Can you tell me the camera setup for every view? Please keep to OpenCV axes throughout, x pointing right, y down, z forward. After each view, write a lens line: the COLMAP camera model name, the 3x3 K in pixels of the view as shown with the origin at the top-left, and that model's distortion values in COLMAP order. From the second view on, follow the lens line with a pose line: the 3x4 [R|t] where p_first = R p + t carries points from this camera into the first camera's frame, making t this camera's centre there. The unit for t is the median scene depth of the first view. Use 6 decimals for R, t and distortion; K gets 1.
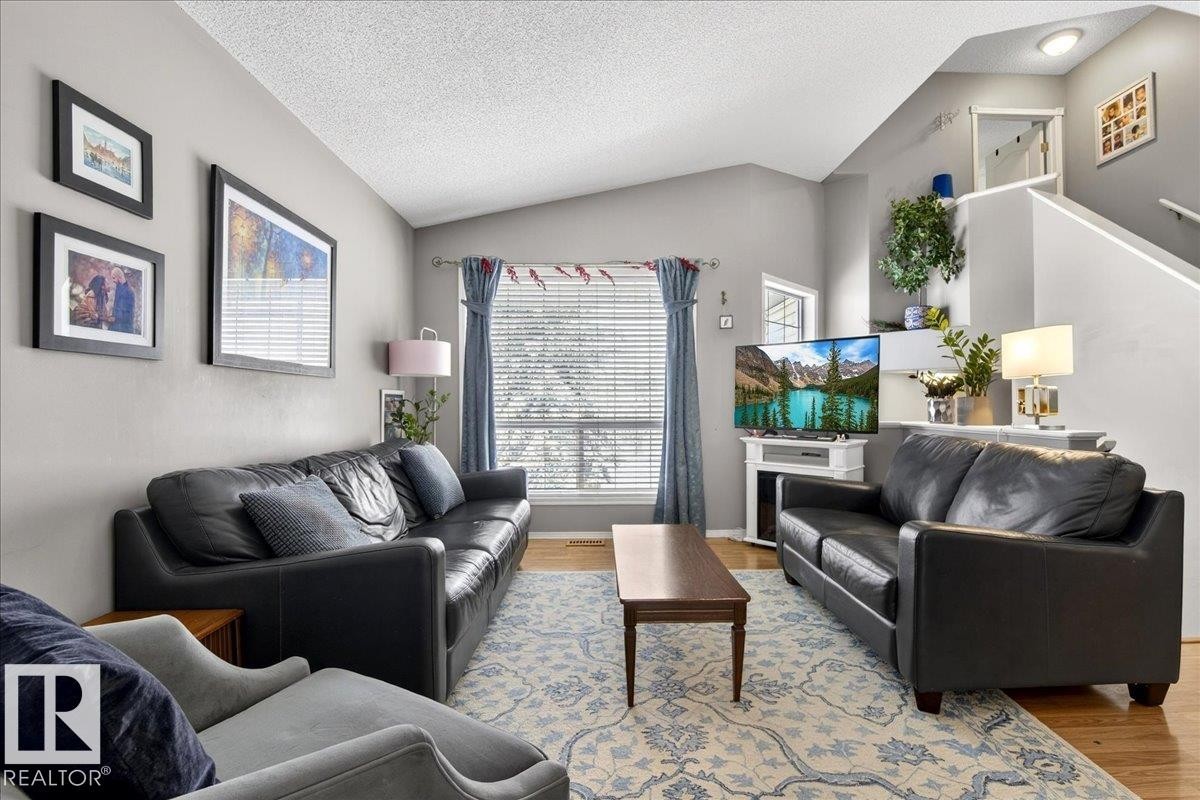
lens RADIAL K [[569.1, 0, 617.8], [0, 569.1, 404.4], [0, 0, 1]] dist [-0.019700, -0.000037]
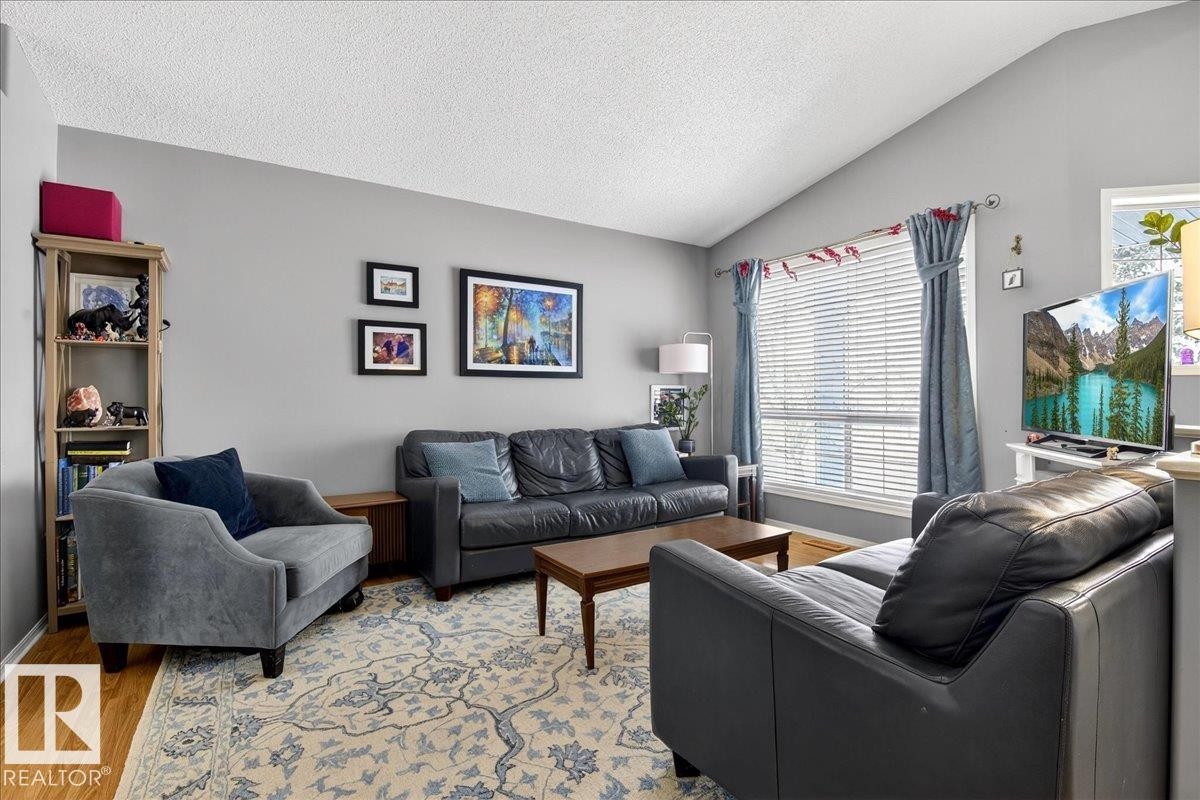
lens RADIAL K [[552.5, 0, 600.0], [0, 552.5, 400.0], [0, 0, 1]] dist [-0.015909, 0.000093]
pose [[0.516279, 0.005013, -0.856406, 0.850317], [0.002458, 0.999970, 0.007335, -0.003060], [0.856417, -0.005892, 0.516251, 0.352122]]
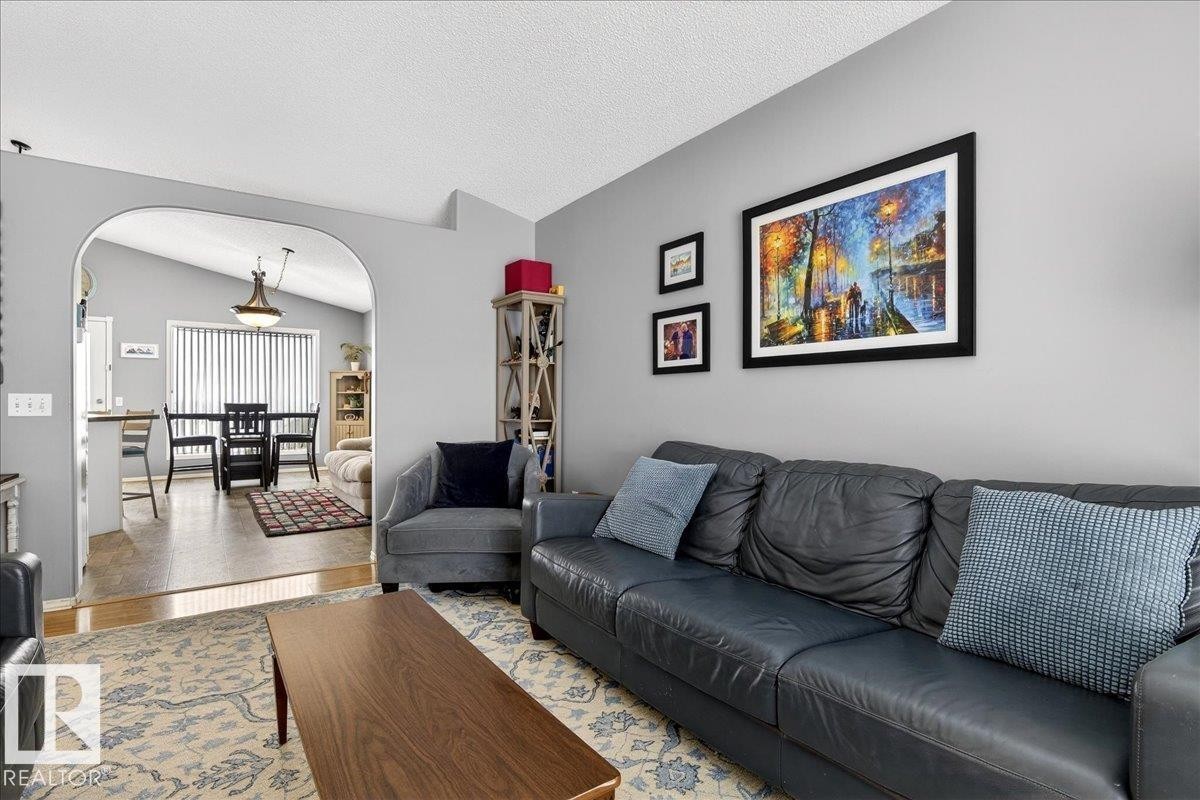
lens RADIAL K [[574.2, 0, 590.2], [0, 574.2, 403.0], [0, 0, 1]] dist [-0.008710, -0.000230]
pose [[-0.841495, 0.000578, -0.540265, 0.215675], [-0.000530, 0.999998, 0.001896, 0.003726], [0.540265, 0.001882, -0.841493, 1.492661]]
